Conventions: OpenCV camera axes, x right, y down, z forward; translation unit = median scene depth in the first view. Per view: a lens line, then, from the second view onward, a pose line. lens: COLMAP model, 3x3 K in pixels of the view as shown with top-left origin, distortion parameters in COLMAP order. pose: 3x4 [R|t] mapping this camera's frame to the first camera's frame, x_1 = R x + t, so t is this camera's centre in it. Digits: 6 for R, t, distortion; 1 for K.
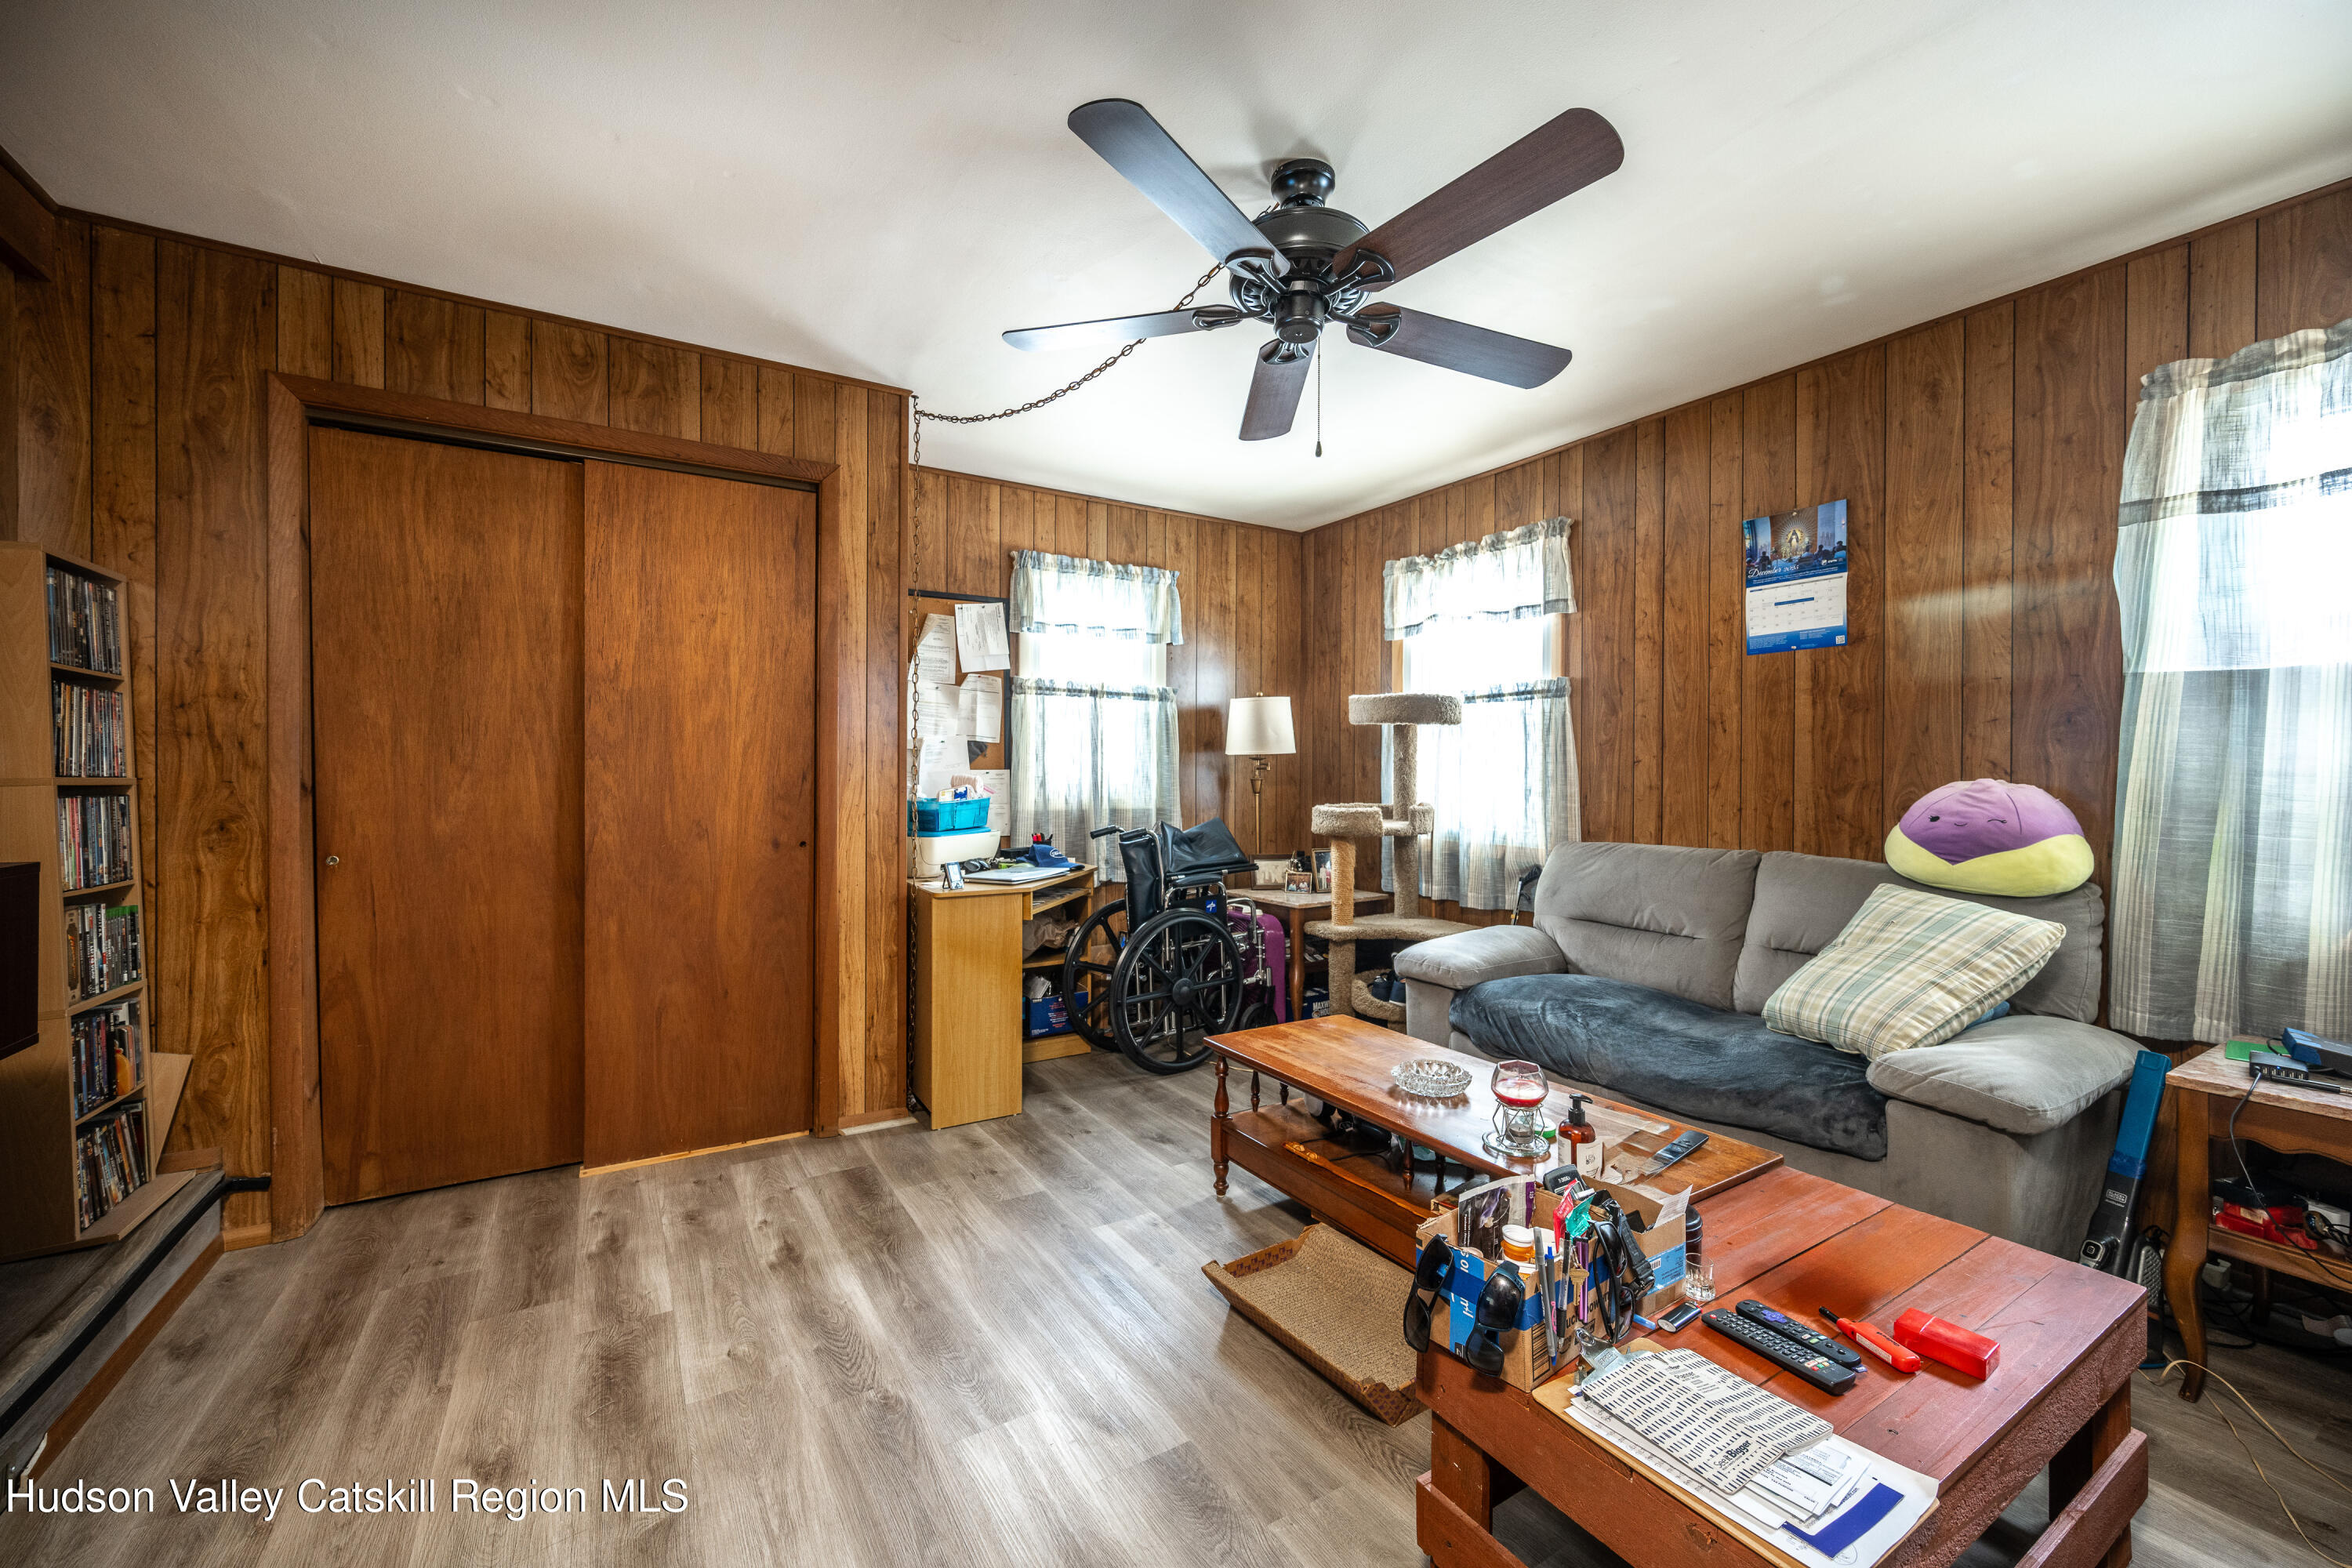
lens RADIAL K [[926.9, 0, 1176.0], [0, 926.9, 784.0], [0, 0, 1]] dist [0.000893, 0.000080]
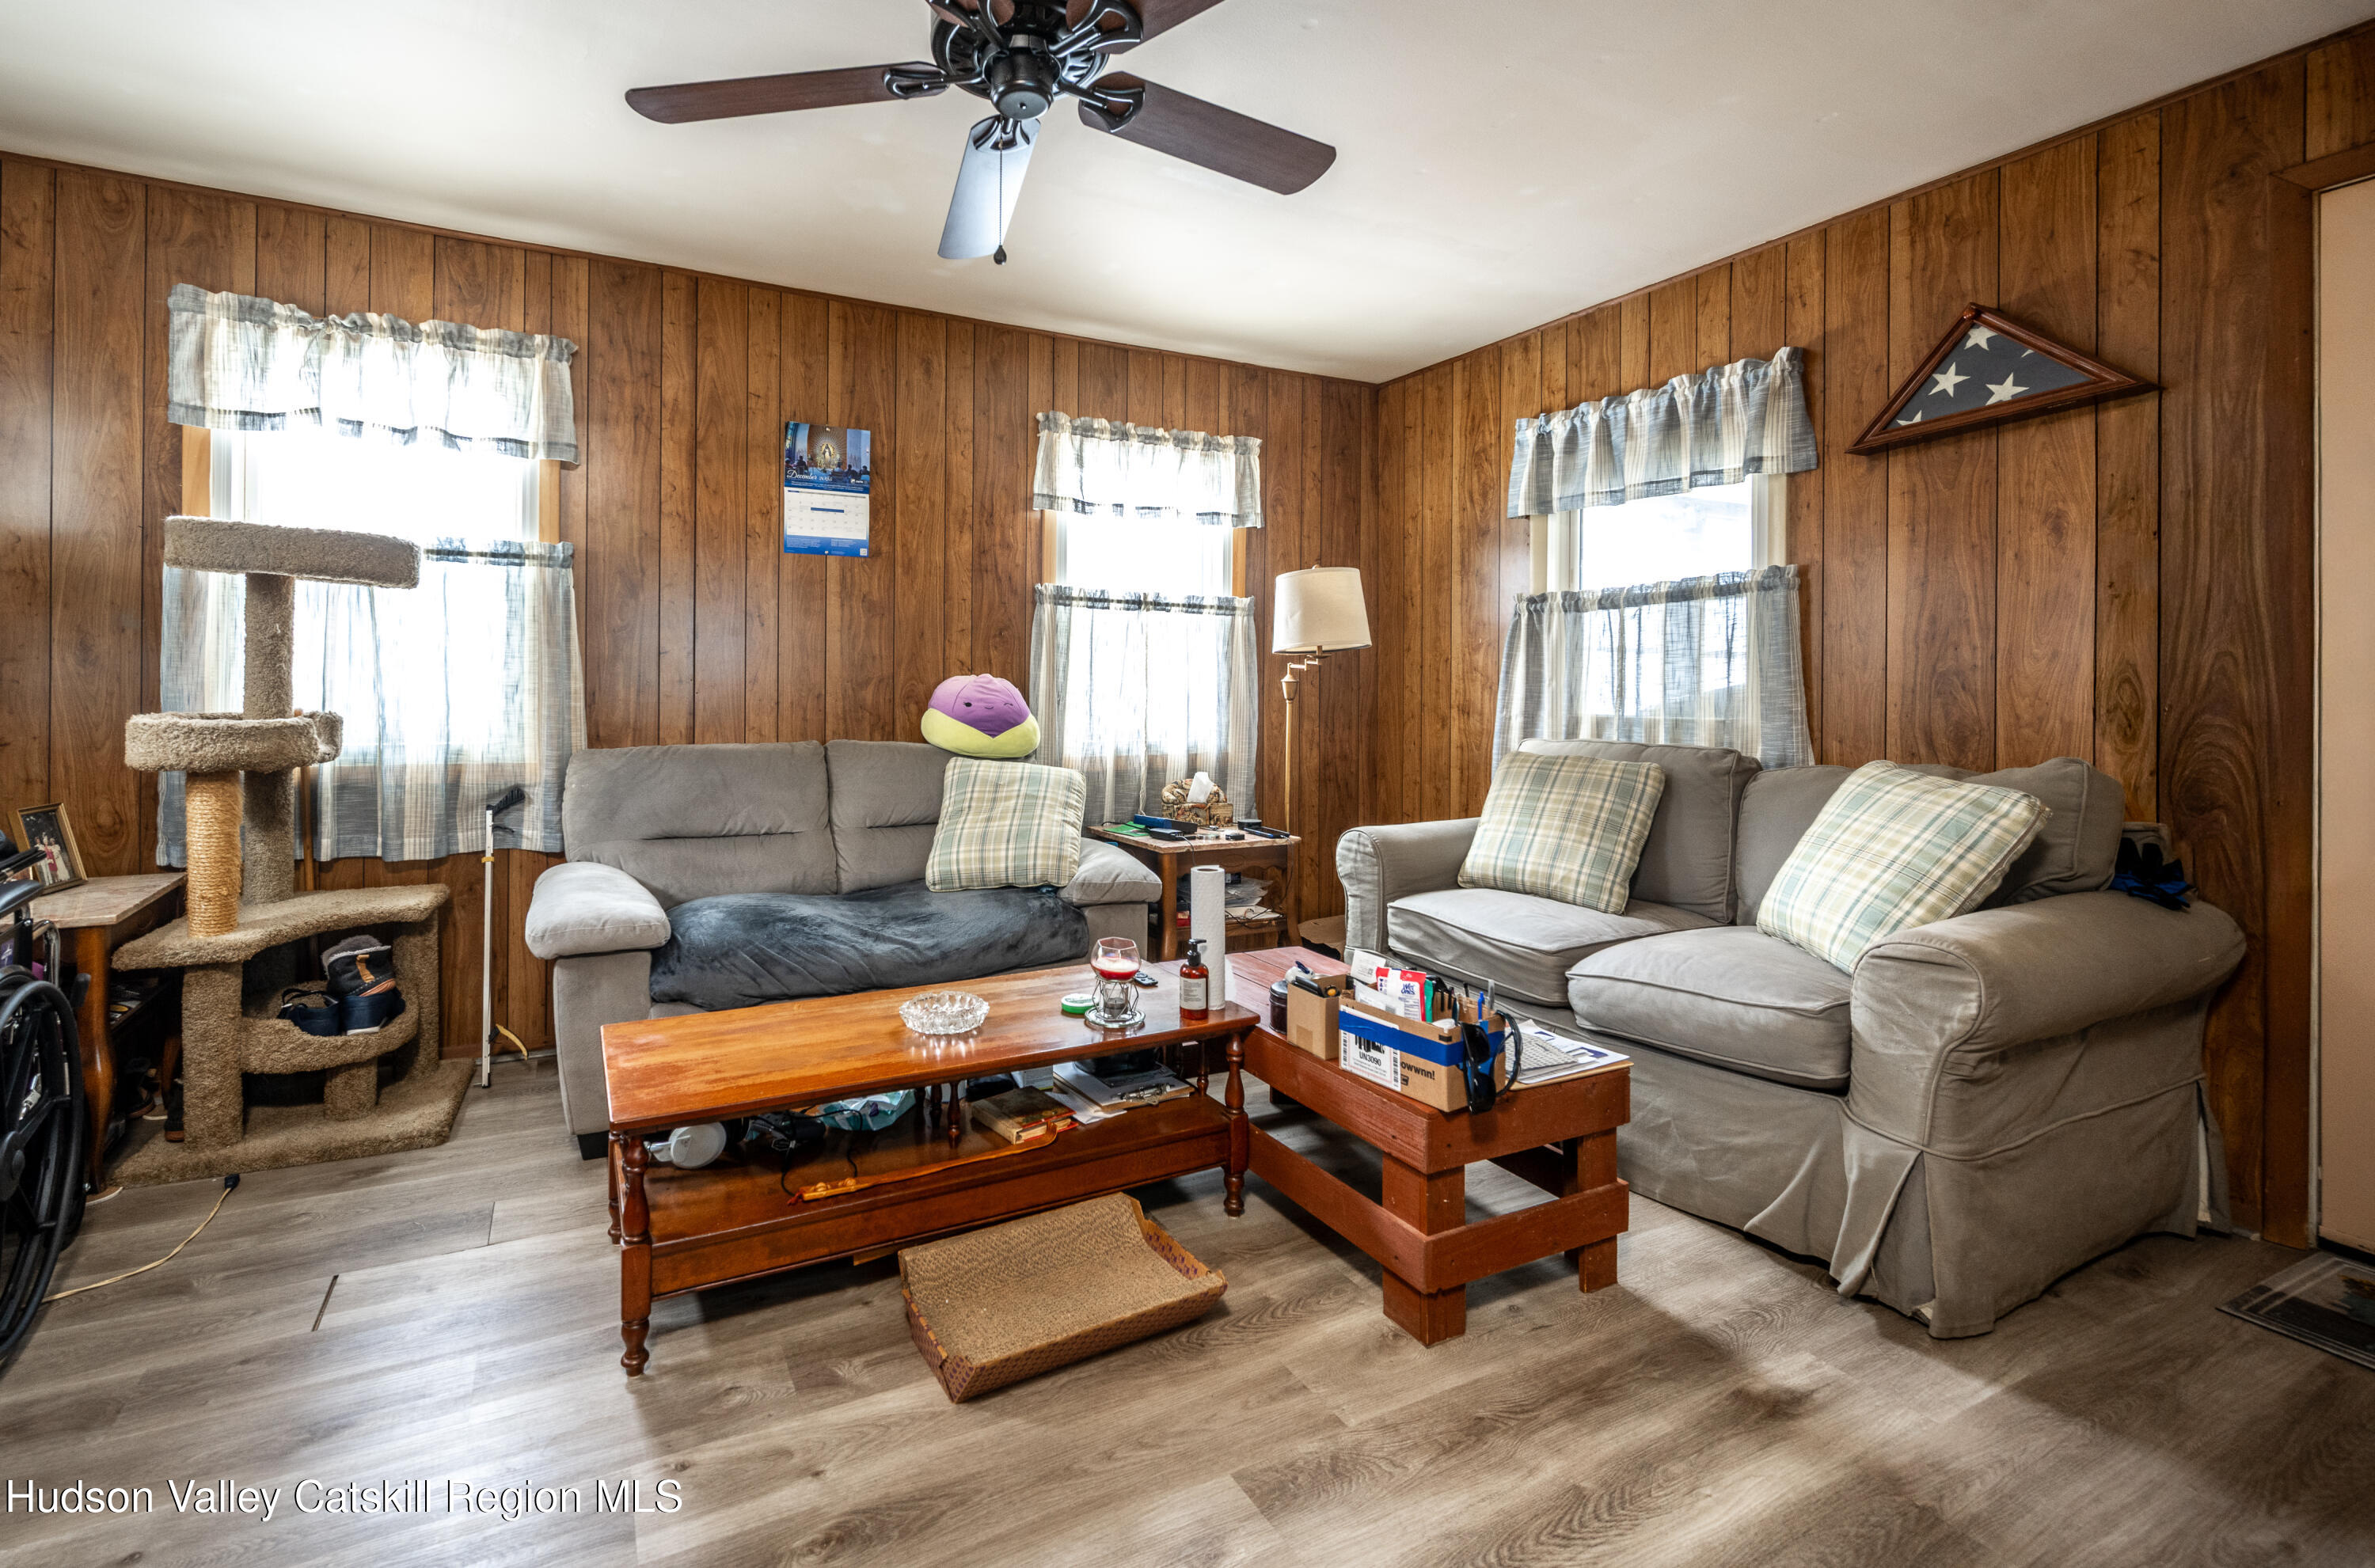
lens RADIAL K [[964.2, 0, 1188.5], [0, 964.2, 690.2], [0, 0, 1]] dist [-0.001464, -0.000171]
pose [[0.109049, -0.006028, 0.994018, -0.394062], [0.002916, 0.999979, 0.005744, 0.008515], [-0.994032, 0.002273, 0.109064, 0.439884]]
